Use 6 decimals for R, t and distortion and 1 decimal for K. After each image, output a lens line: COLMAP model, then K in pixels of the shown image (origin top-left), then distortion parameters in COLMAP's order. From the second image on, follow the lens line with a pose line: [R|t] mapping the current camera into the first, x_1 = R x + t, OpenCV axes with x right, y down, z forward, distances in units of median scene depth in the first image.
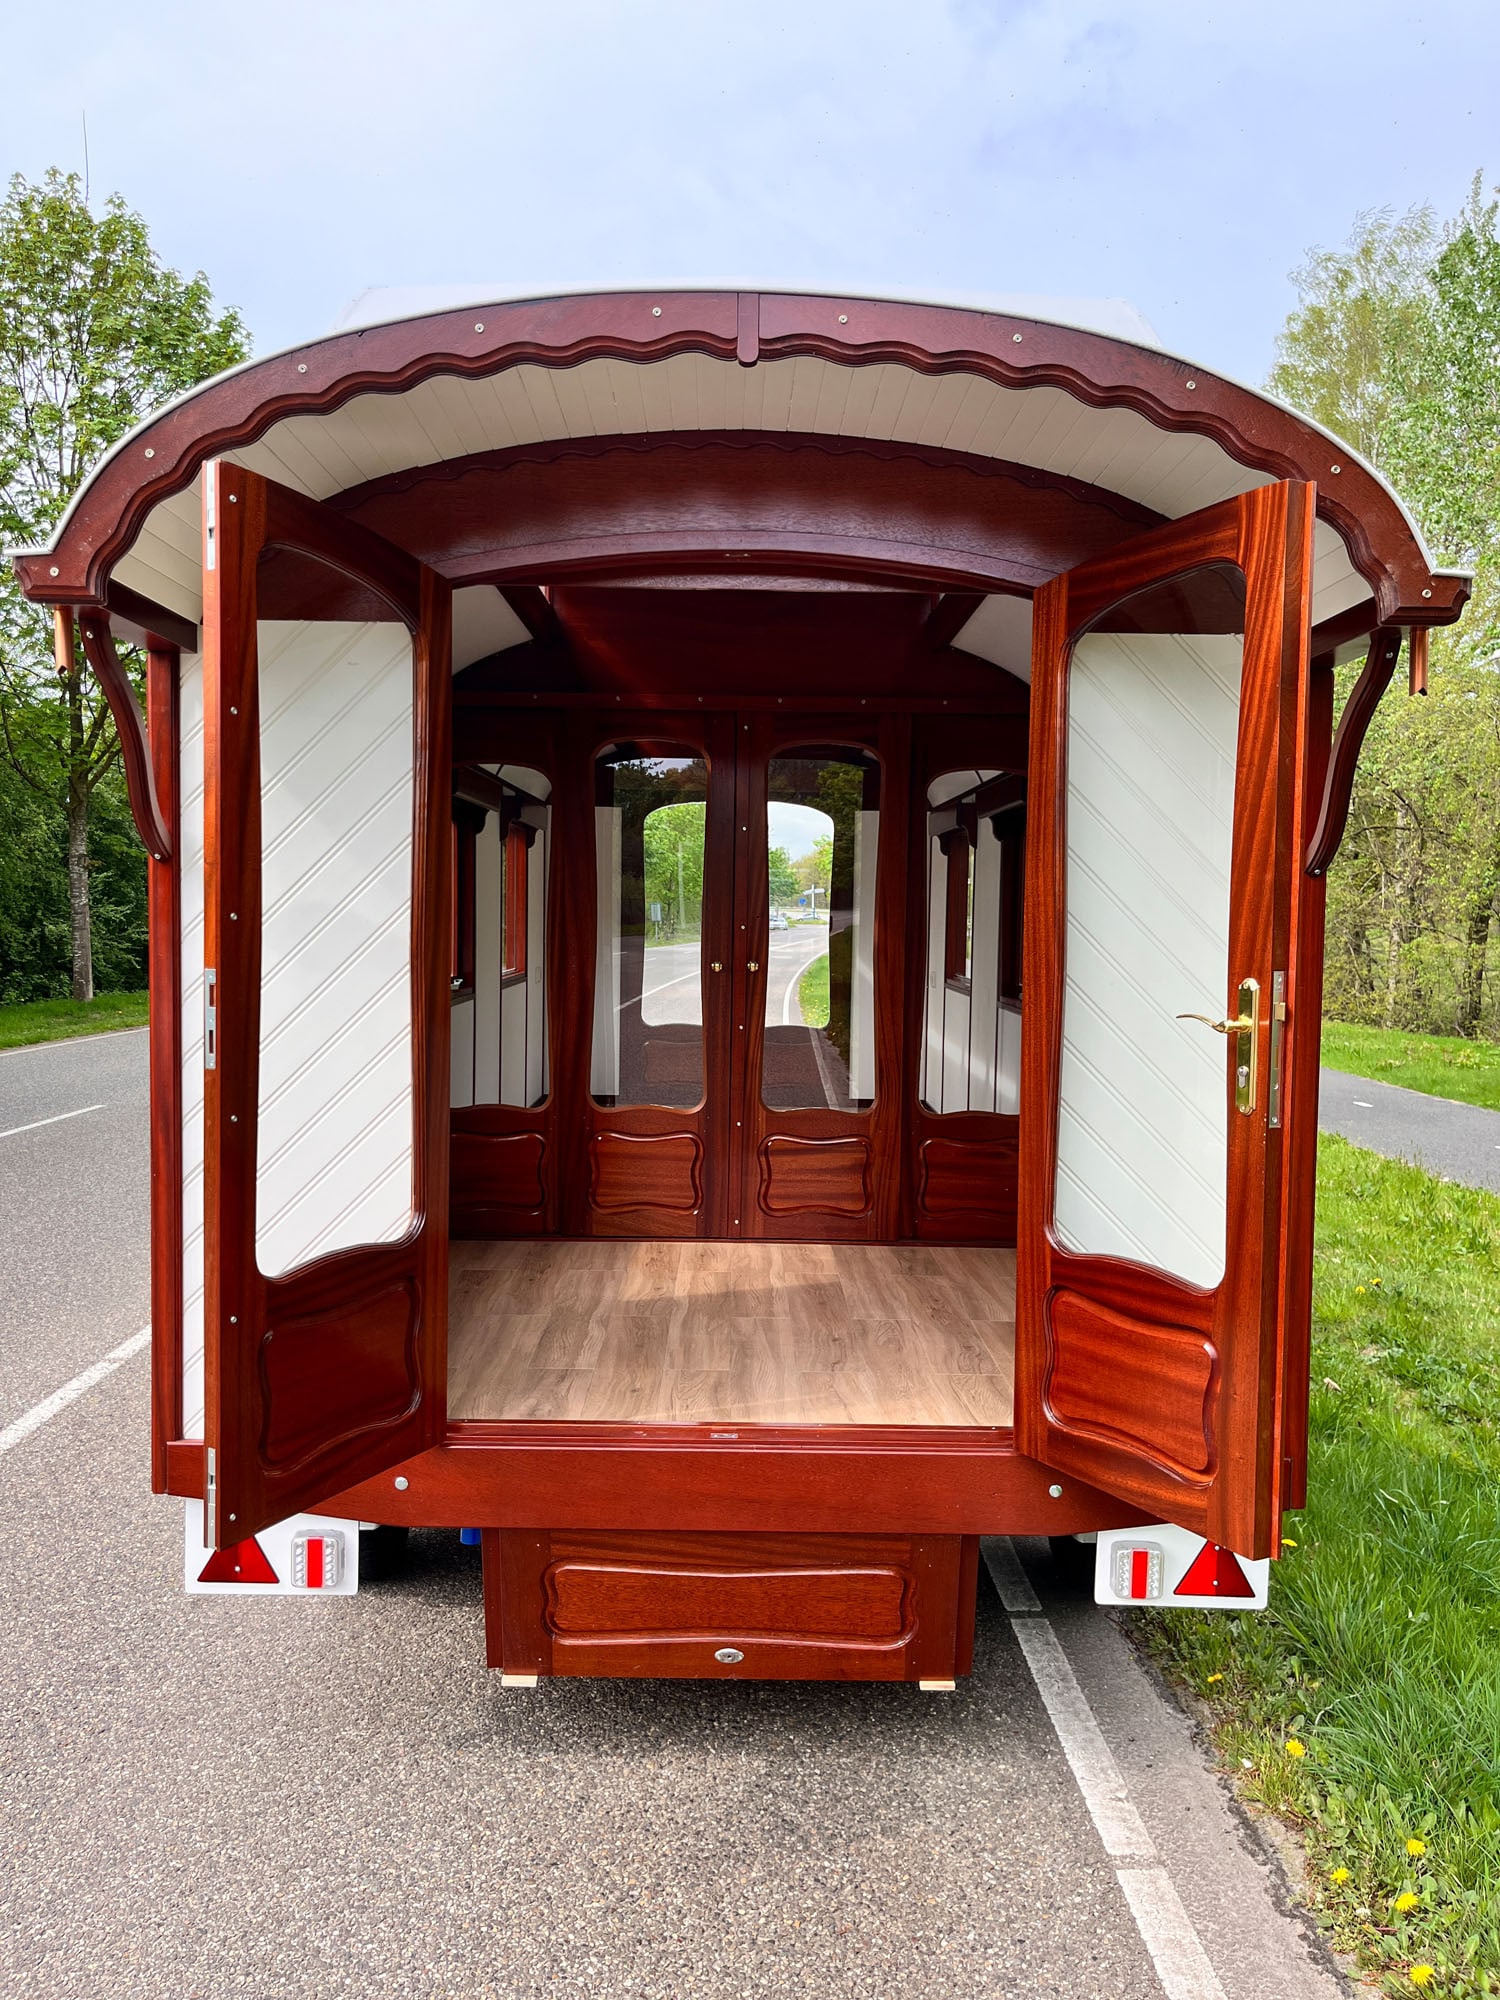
lens RADIAL K [[1533.9, 0, 747.2], [0, 1533.9, 990.5], [0, 0, 1]] dist [0.031639, -0.052545]
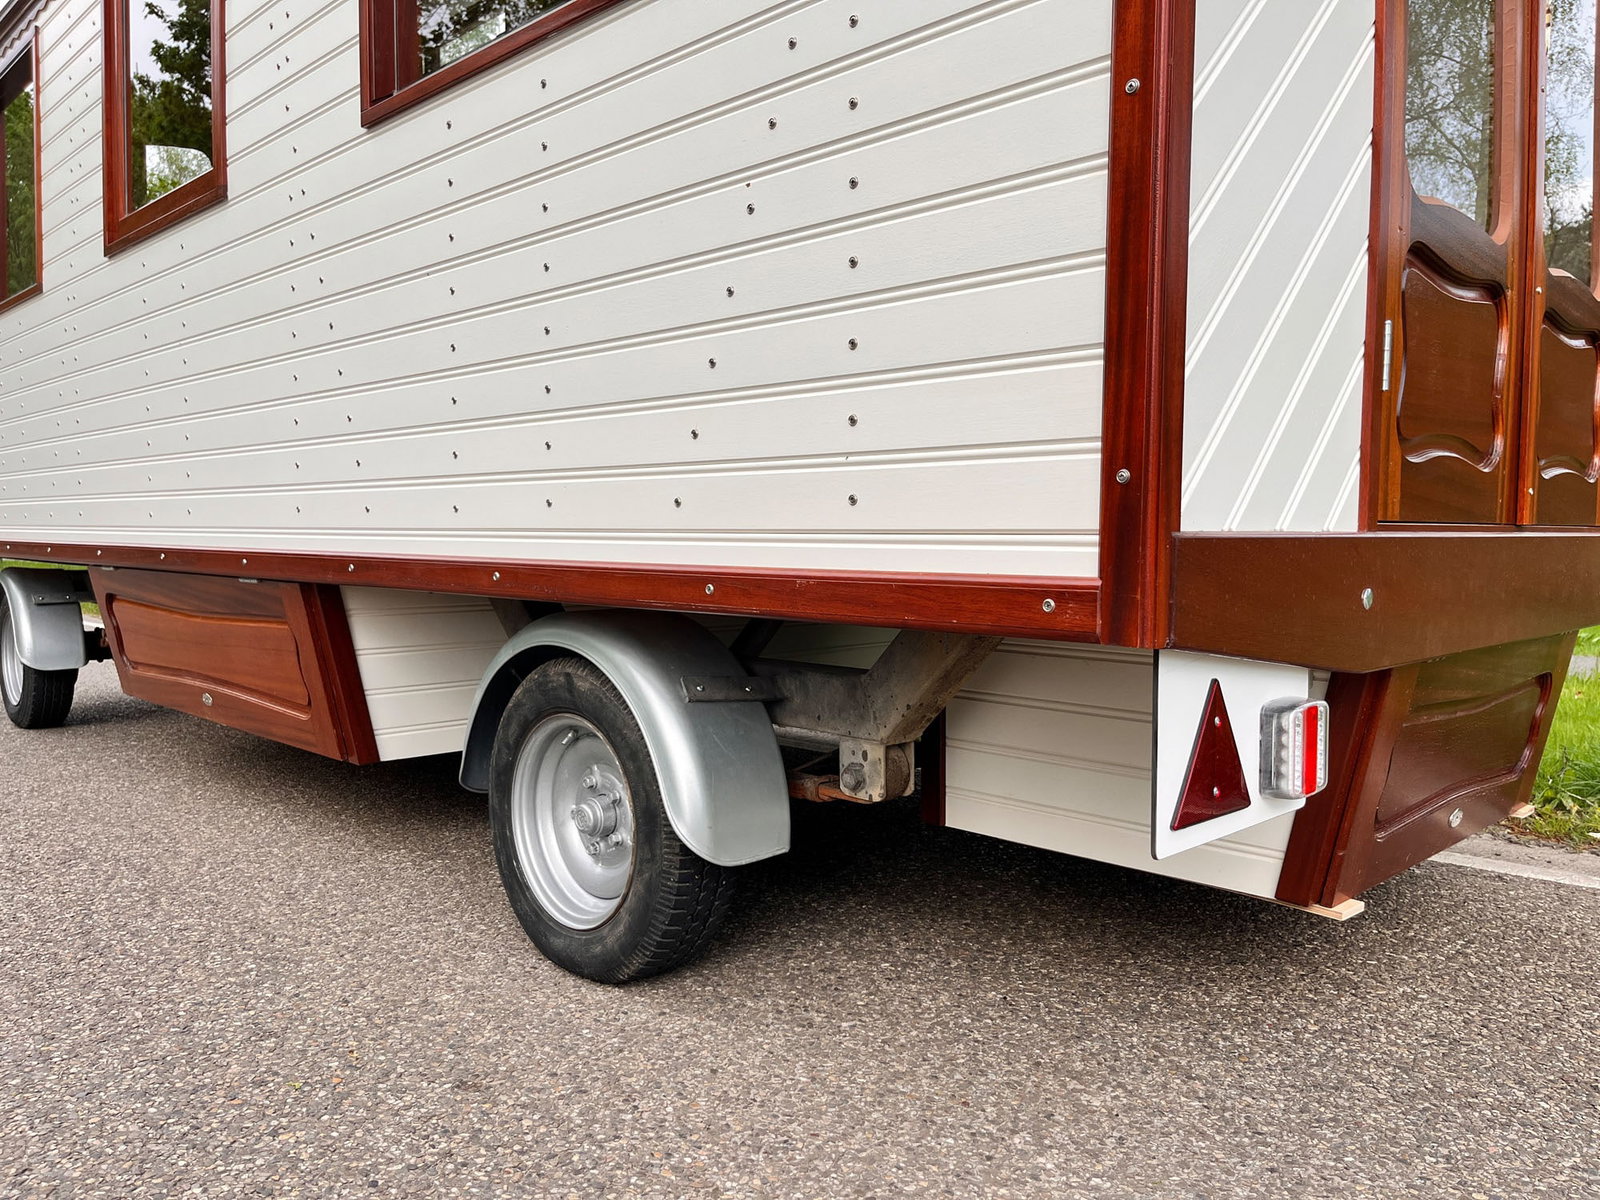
lens RADIAL K [[1227.1, 0, 811.9], [0, 1227.1, 605.8], [0, 0, 1]] dist [0.031639, -0.052545]
pose [[0.709639, -0.057148, 0.702244, -0.684183], [0.045023, 0.998346, 0.035748, 0.282880], [-0.703125, 0.006249, 0.711039, 0.772830]]
